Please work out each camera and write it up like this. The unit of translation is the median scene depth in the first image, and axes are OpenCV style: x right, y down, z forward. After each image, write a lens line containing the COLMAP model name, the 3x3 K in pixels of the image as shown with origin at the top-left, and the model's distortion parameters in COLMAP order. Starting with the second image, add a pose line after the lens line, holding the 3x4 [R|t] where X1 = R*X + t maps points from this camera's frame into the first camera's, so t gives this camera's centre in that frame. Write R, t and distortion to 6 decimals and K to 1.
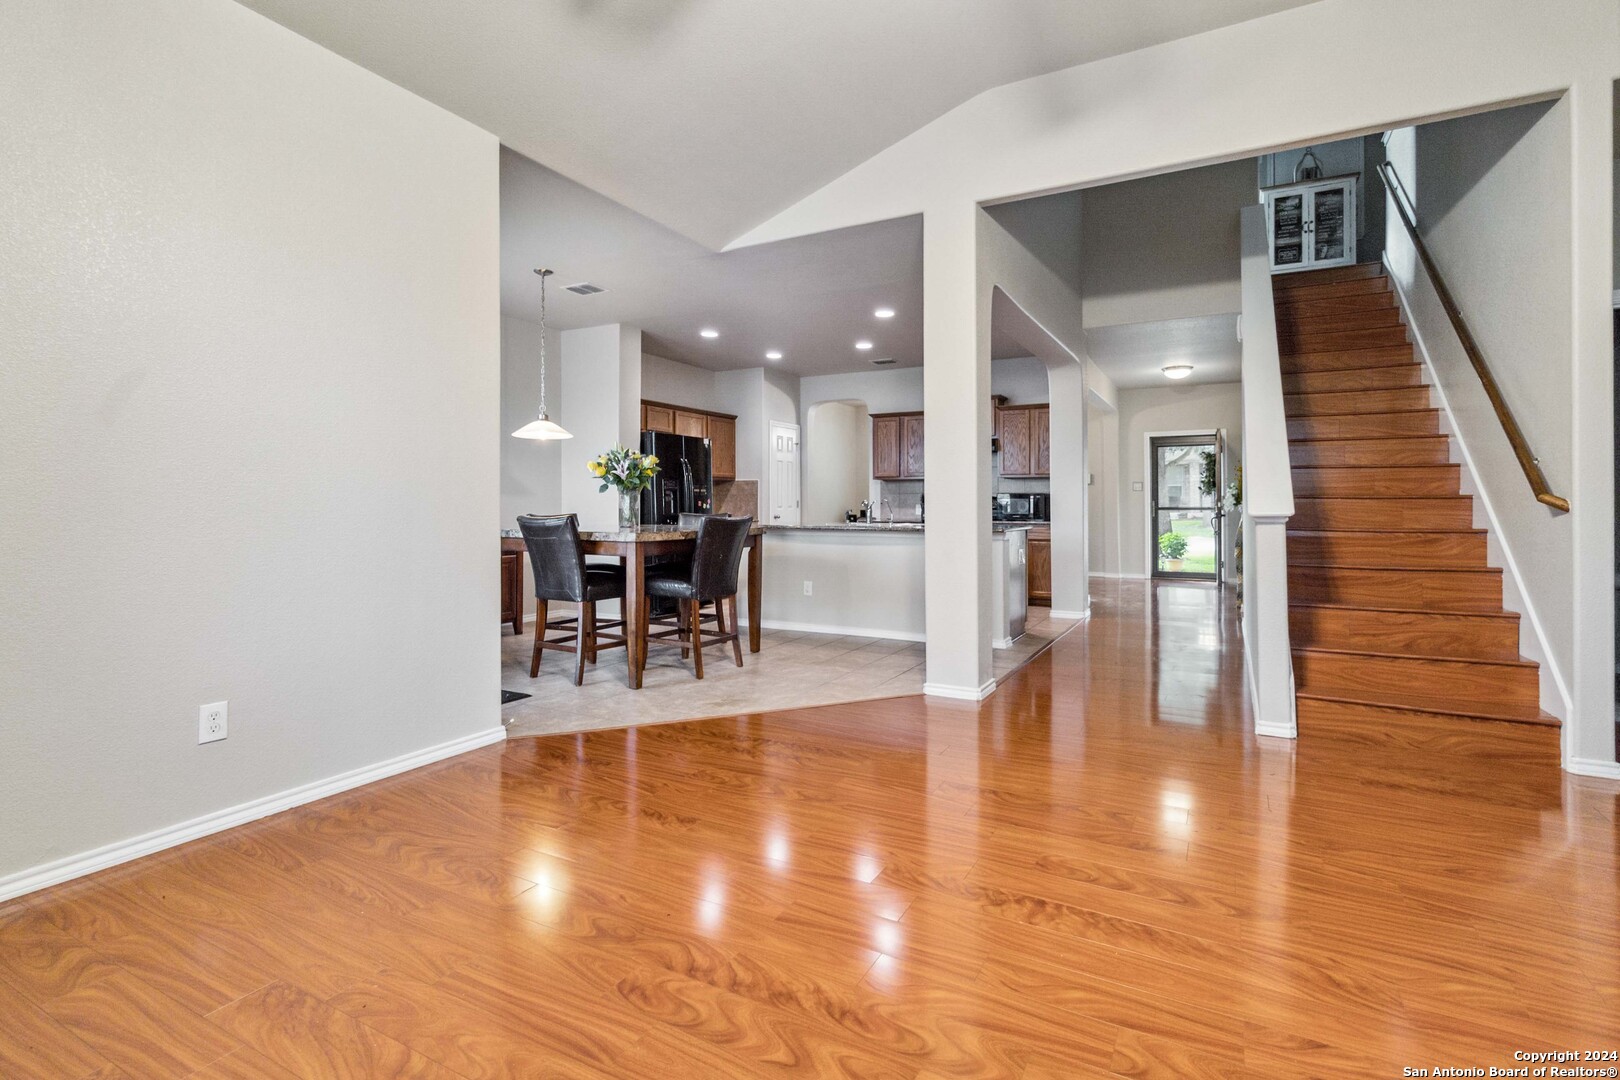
lens RADIAL K [[764.2, 0, 826.7], [0, 764.2, 504.1], [0, 0, 1]] dist [0.004145, 0.001503]
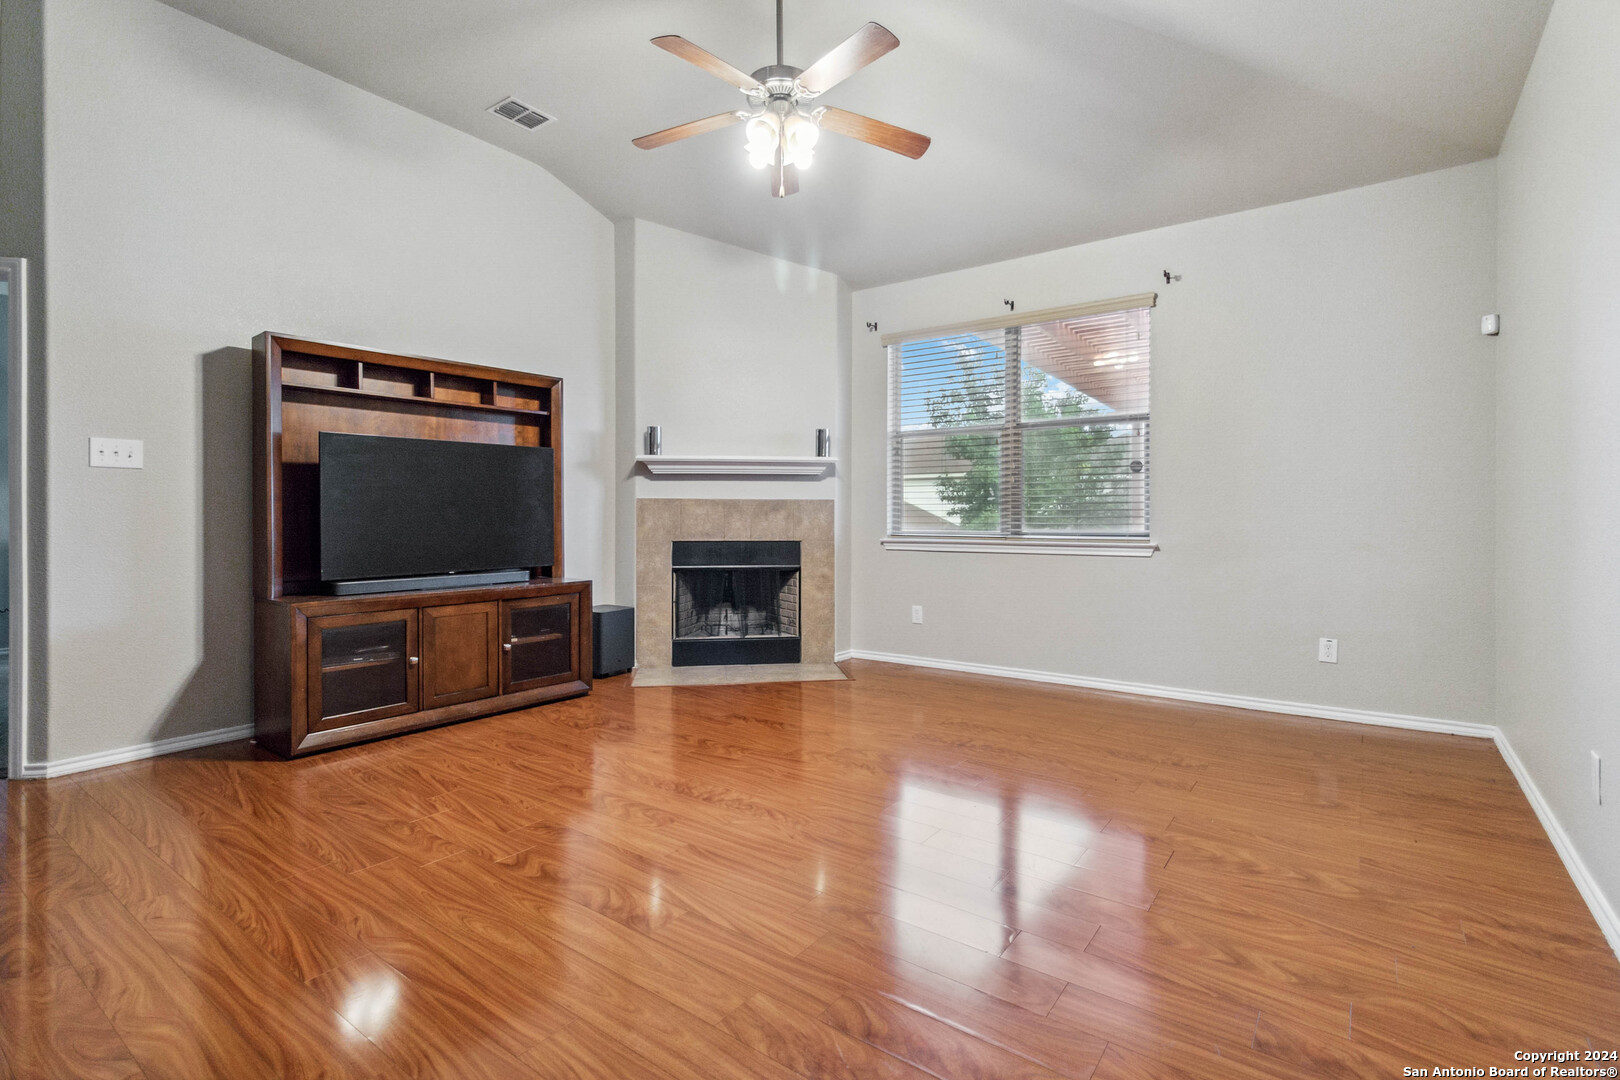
lens RADIAL K [[764.2, 0, 820.1], [0, 764.2, 526.5], [0, 0, 1]] dist [0.004145, 0.001503]
pose [[-0.990049, -0.000941, 0.140722, -0.105751], [0.000630, 0.999938, 0.011118, 0.009233], [-0.140723, 0.011096, -0.989987, 2.082726]]
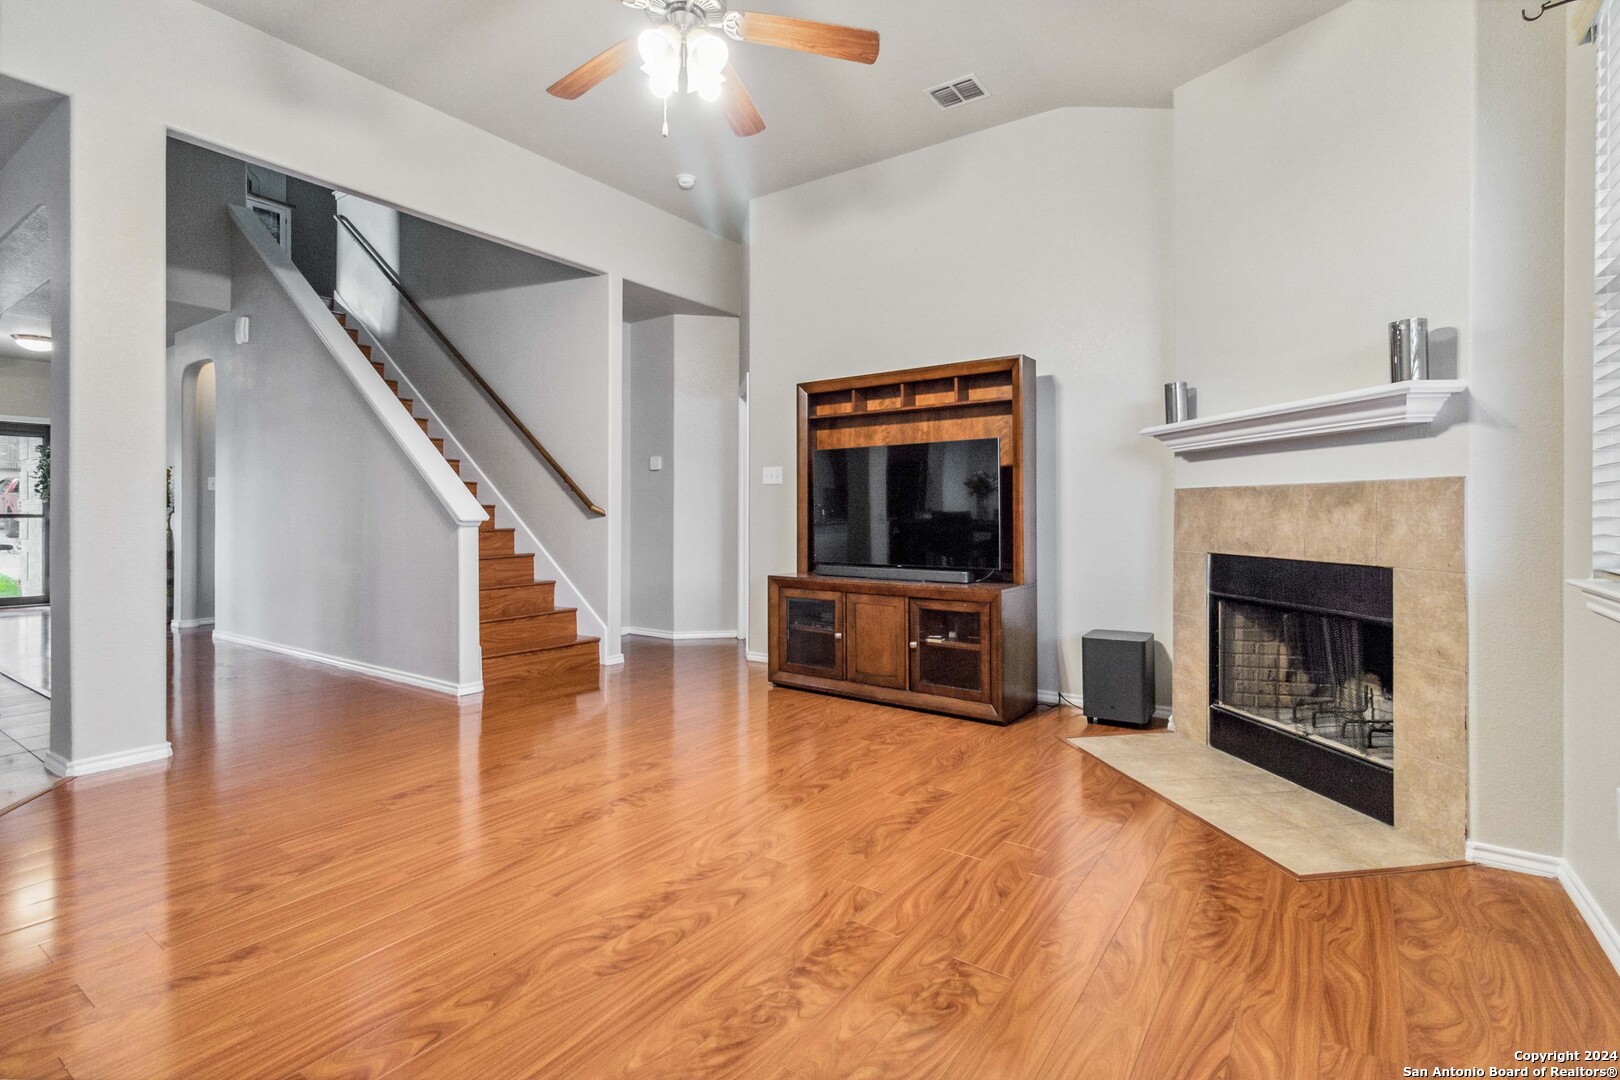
lens RADIAL K [[764.2, 0, 808.8], [0, 764.2, 513.3], [0, 0, 1]] dist [0.004145, 0.001503]
pose [[0.128328, -0.000282, 0.991732, -0.932064], [-0.002227, 0.999997, 0.000572, 0.002803], [-0.991729, -0.002282, 0.128327, 0.438468]]
